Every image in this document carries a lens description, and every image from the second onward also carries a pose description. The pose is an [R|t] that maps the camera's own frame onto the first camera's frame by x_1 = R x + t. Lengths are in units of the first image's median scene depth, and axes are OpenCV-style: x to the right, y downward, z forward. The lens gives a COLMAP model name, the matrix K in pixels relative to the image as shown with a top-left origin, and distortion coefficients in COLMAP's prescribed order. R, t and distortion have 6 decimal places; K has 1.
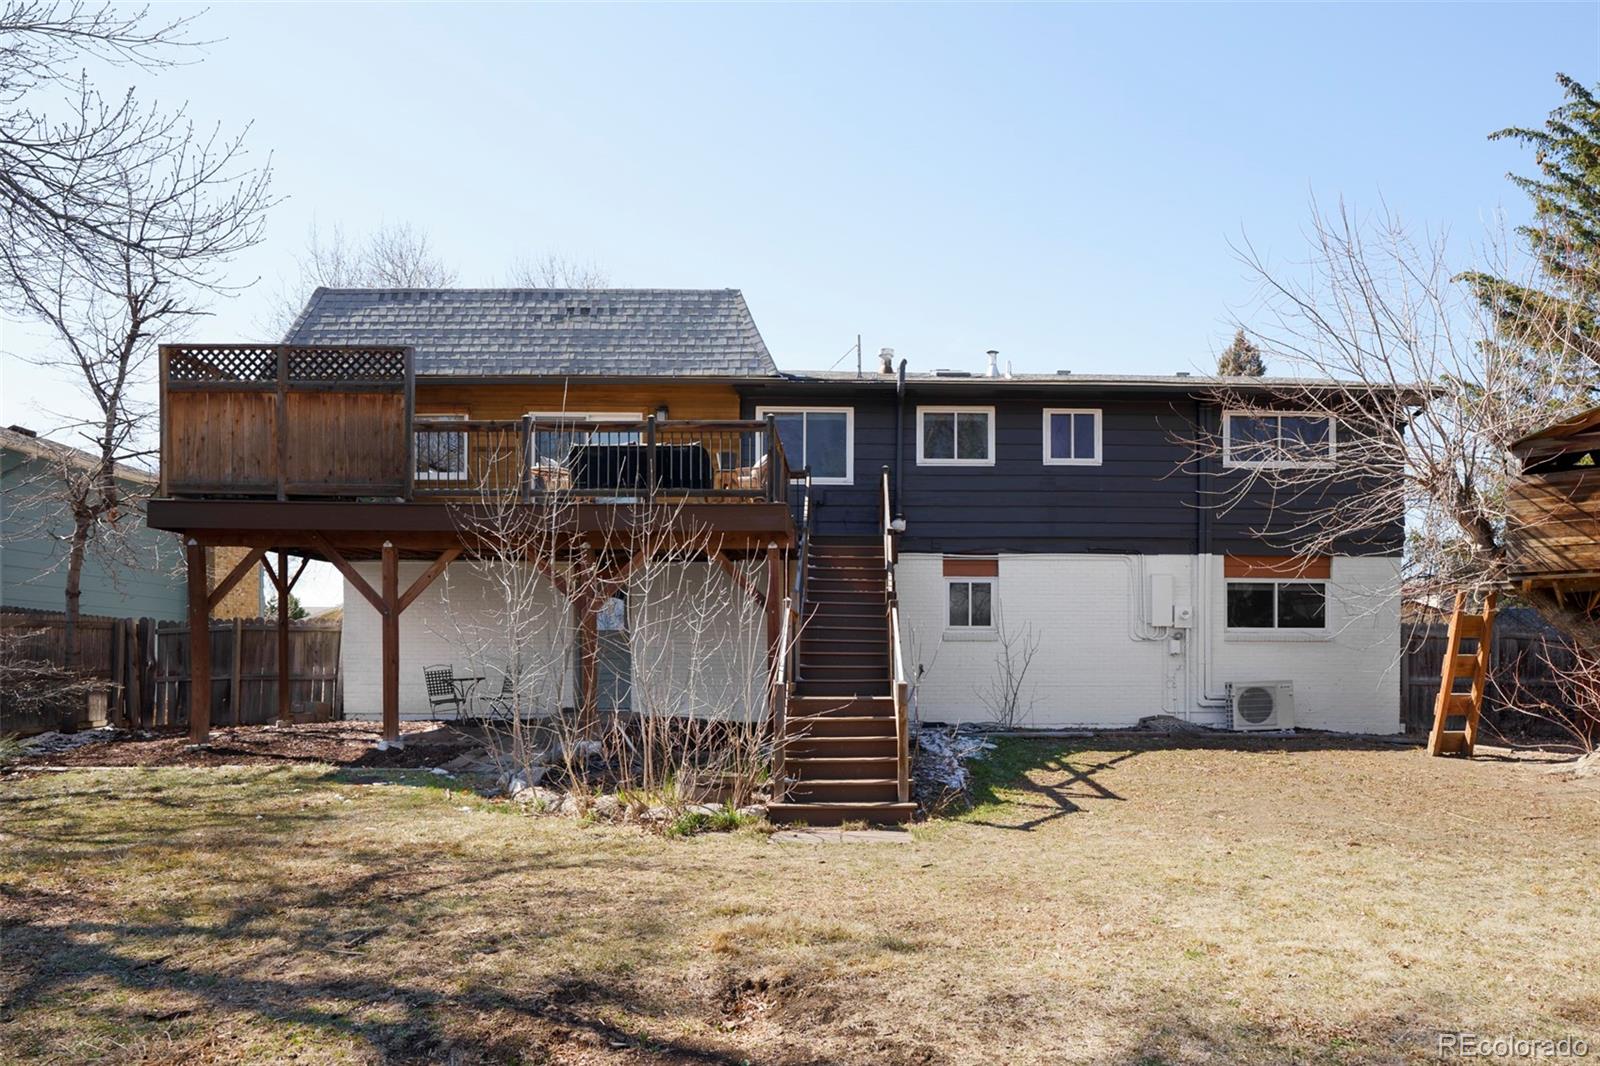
lens RADIAL K [[980.6, 0, 800.1], [0, 980.6, 697.3], [0, 0, 1]] dist [-0.026568, 0.003417]
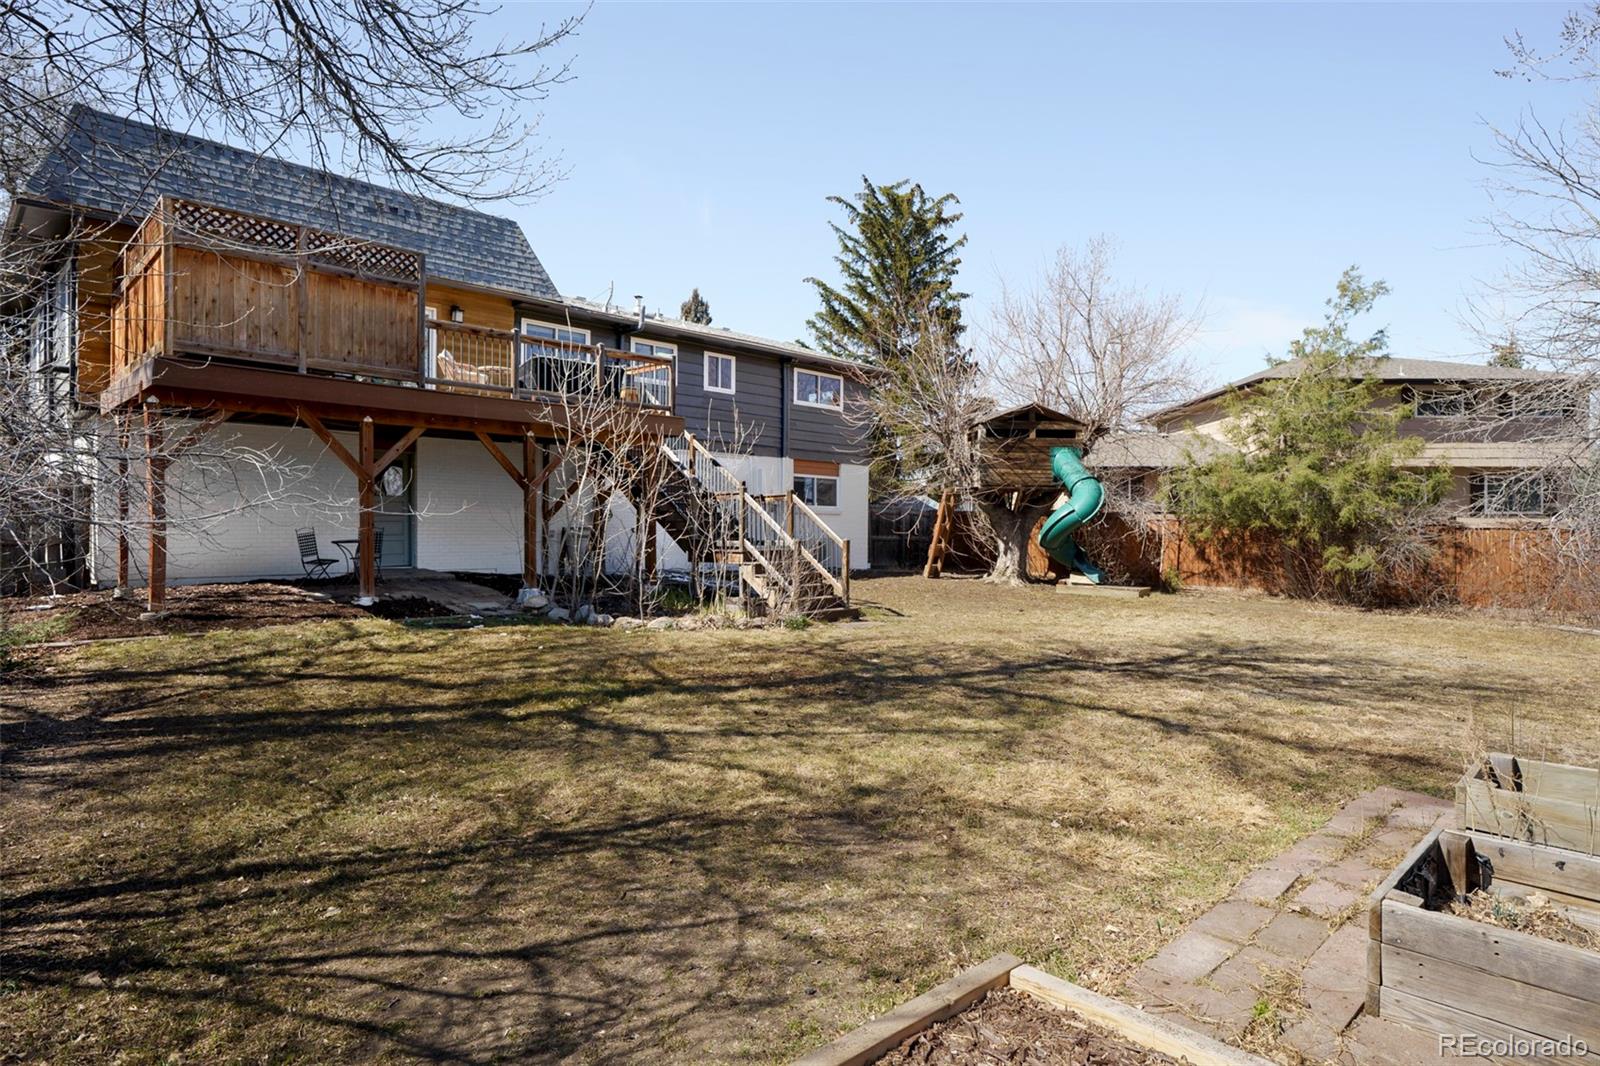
lens RADIAL K [[907.9, 0, 792.5], [0, 907.9, 535.0], [0, 0, 1]] dist [-0.023334, 0.002173]
pose [[0.712751, -0.002363, 0.701413, -0.623451], [0.014609, 0.999827, -0.011477, -0.005712], [-0.701265, 0.018427, 0.712662, -0.048248]]
